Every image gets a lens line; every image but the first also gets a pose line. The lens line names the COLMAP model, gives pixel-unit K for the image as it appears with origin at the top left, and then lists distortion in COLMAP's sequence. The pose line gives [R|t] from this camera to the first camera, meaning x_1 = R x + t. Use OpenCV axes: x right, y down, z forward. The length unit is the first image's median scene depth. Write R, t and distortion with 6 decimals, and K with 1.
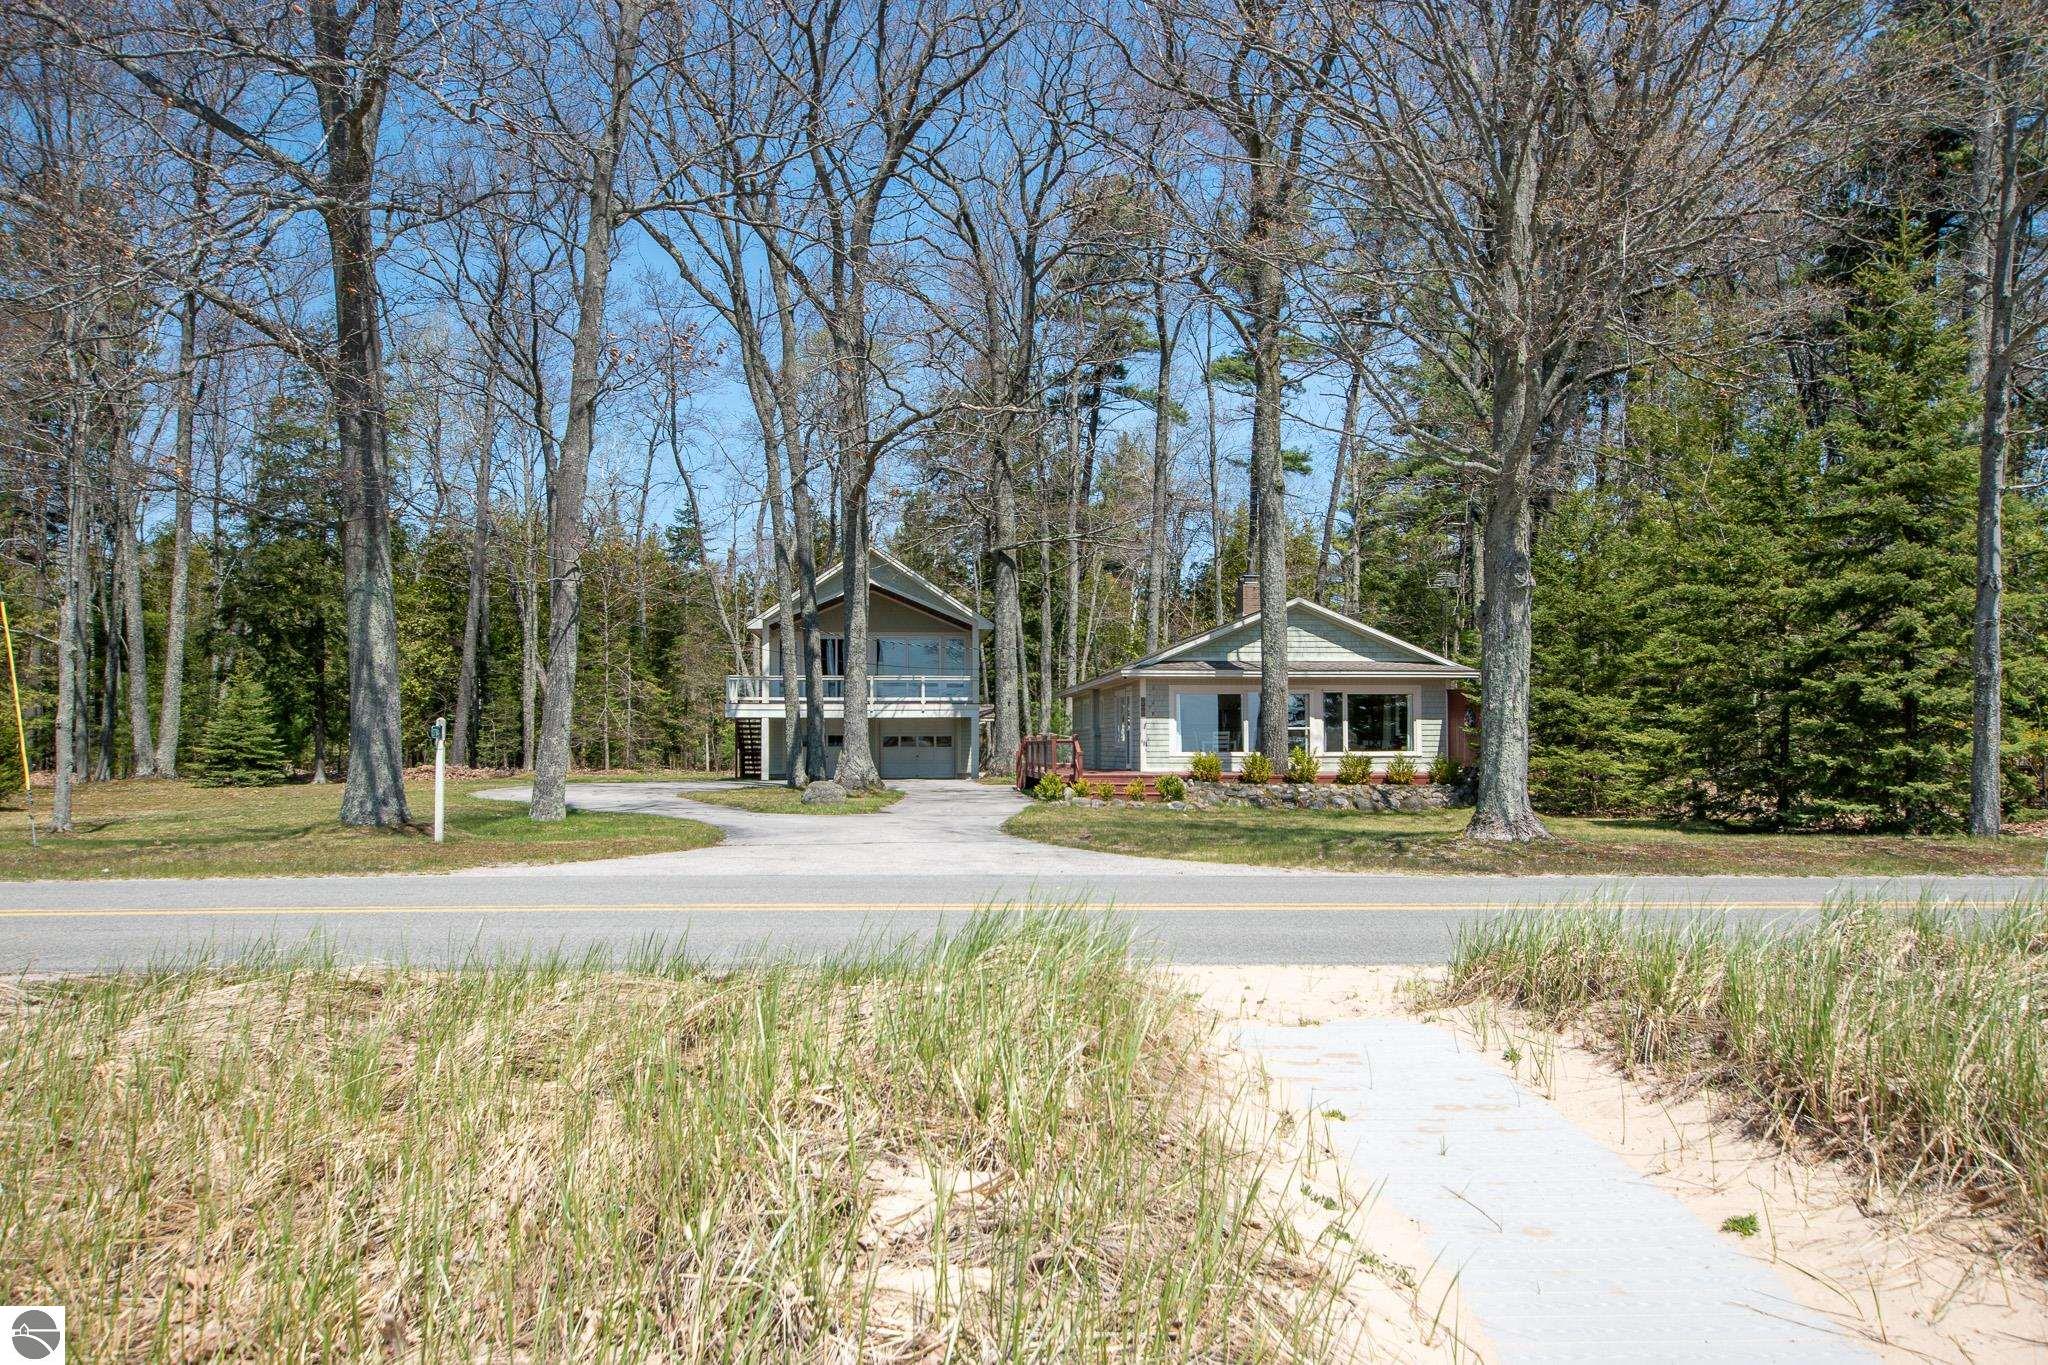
lens RADIAL K [[1661.8, 0, 1024.0], [0, 1661.8, 682.5], [0, 0, 1]] dist [-0.201070, 0.001986]
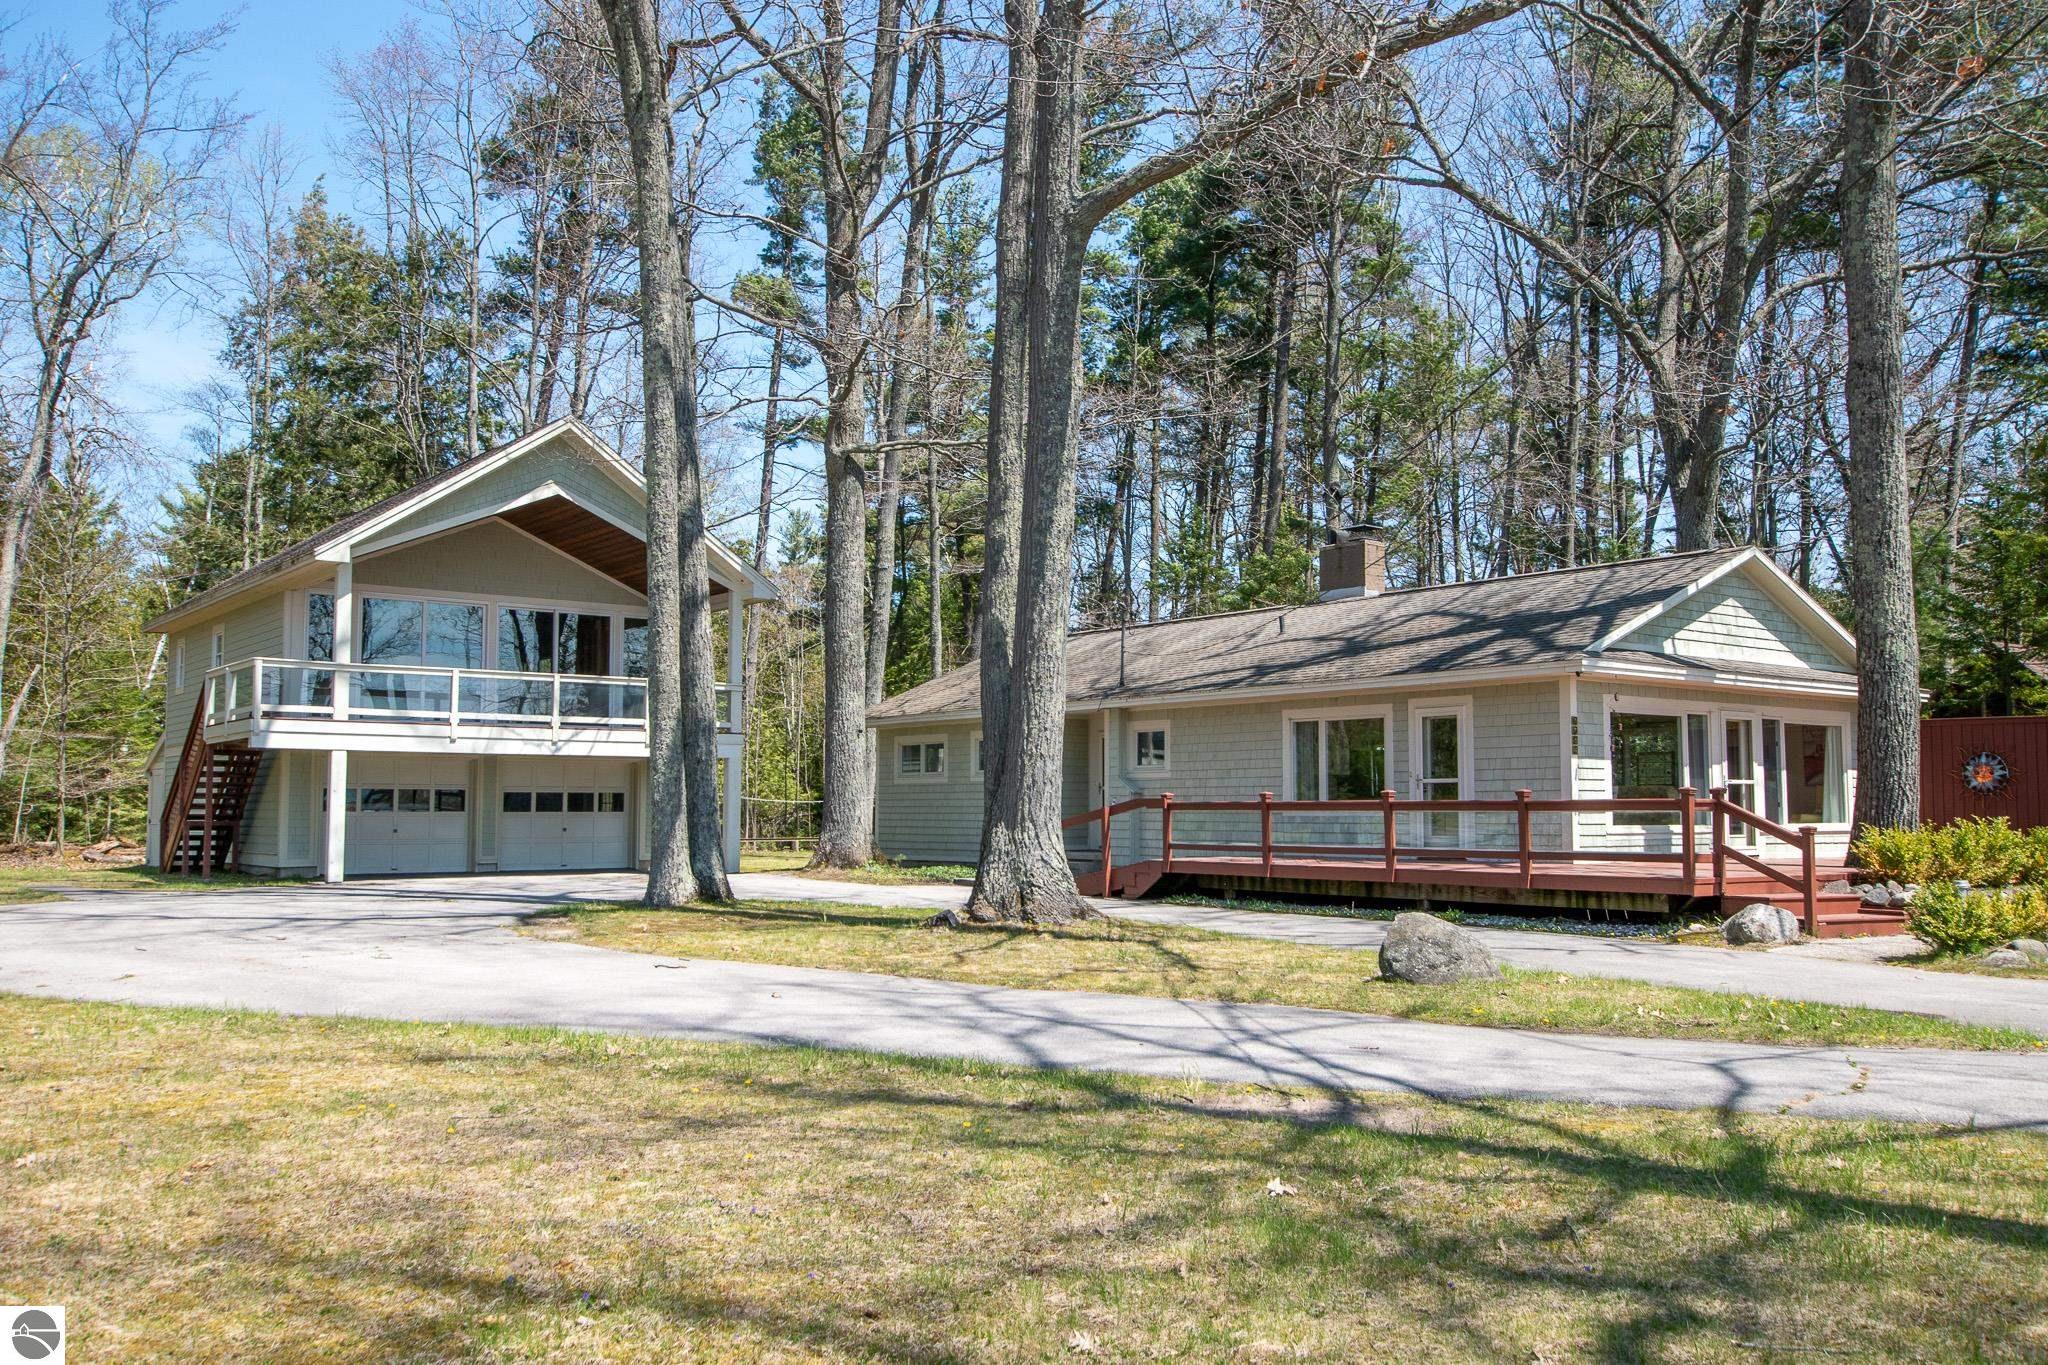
lens RADIAL K [[1684.5, 0, 1024.0], [0, 1684.5, 682.5], [0, 0, 1]] dist [0.006855, 0.012825]
pose [[0.828676, 0.044508, 0.557956, -0.352277], [-0.023516, 0.998722, -0.044741, 0.025296], [-0.559234, 0.023955, 0.828664, 0.657122]]
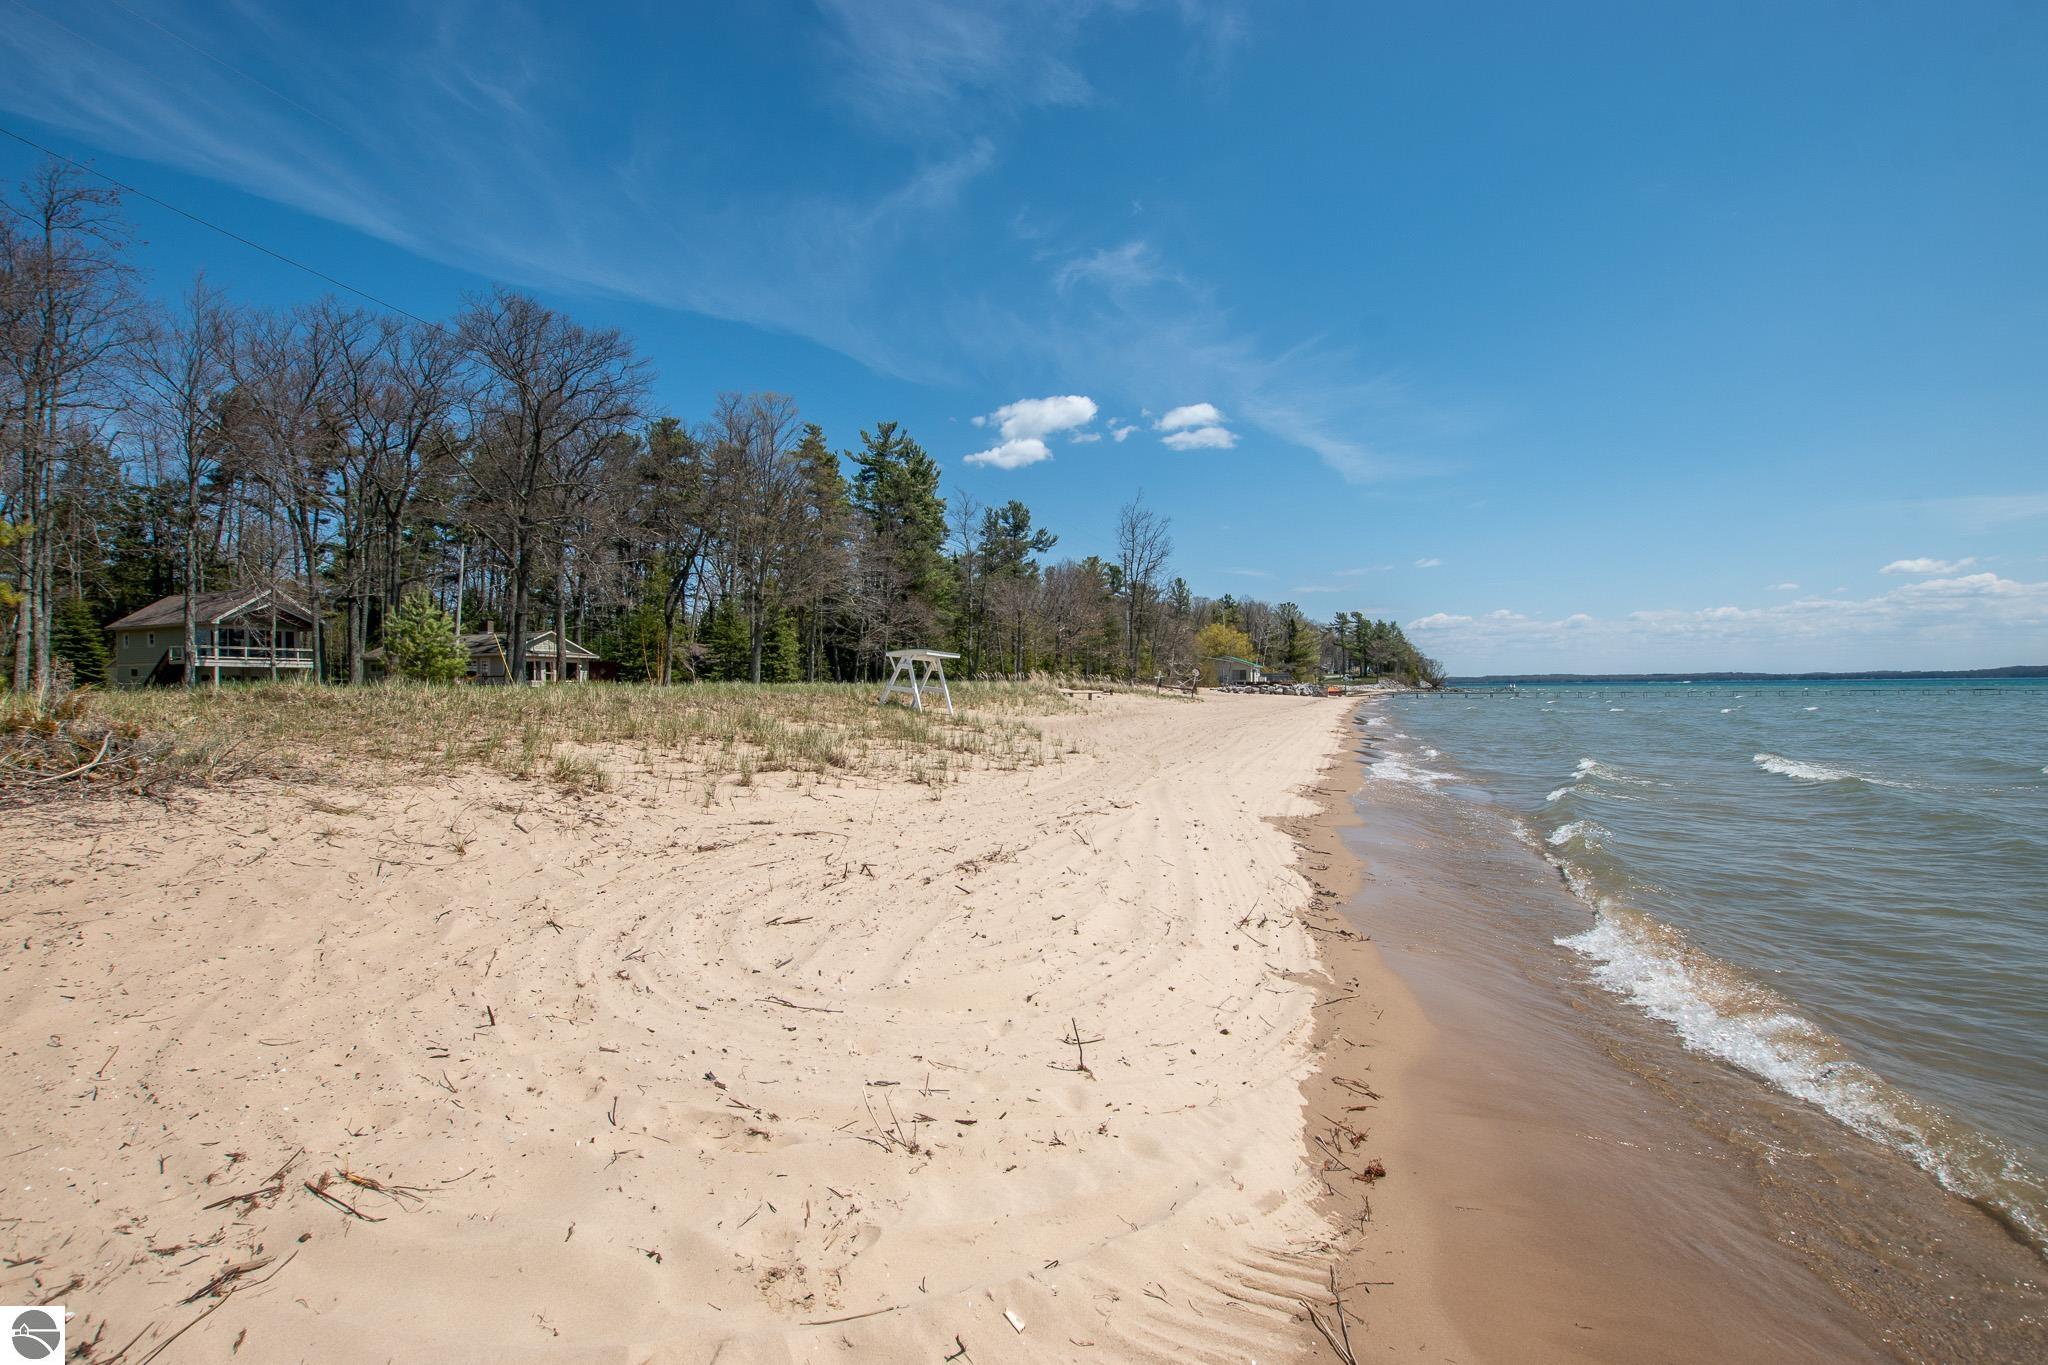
lens RADIAL K [[893.8, 0, 1024.0], [0, 893.8, 682.5], [0, 0, 1]] dist [-0.027482, 0.000140]
pose [[0.413498, 0.000834, 0.910505, -0.986345], [-0.025341, 0.999623, 0.010593, 0.005831], [-0.910152, -0.027453, 0.413363, -0.512411]]
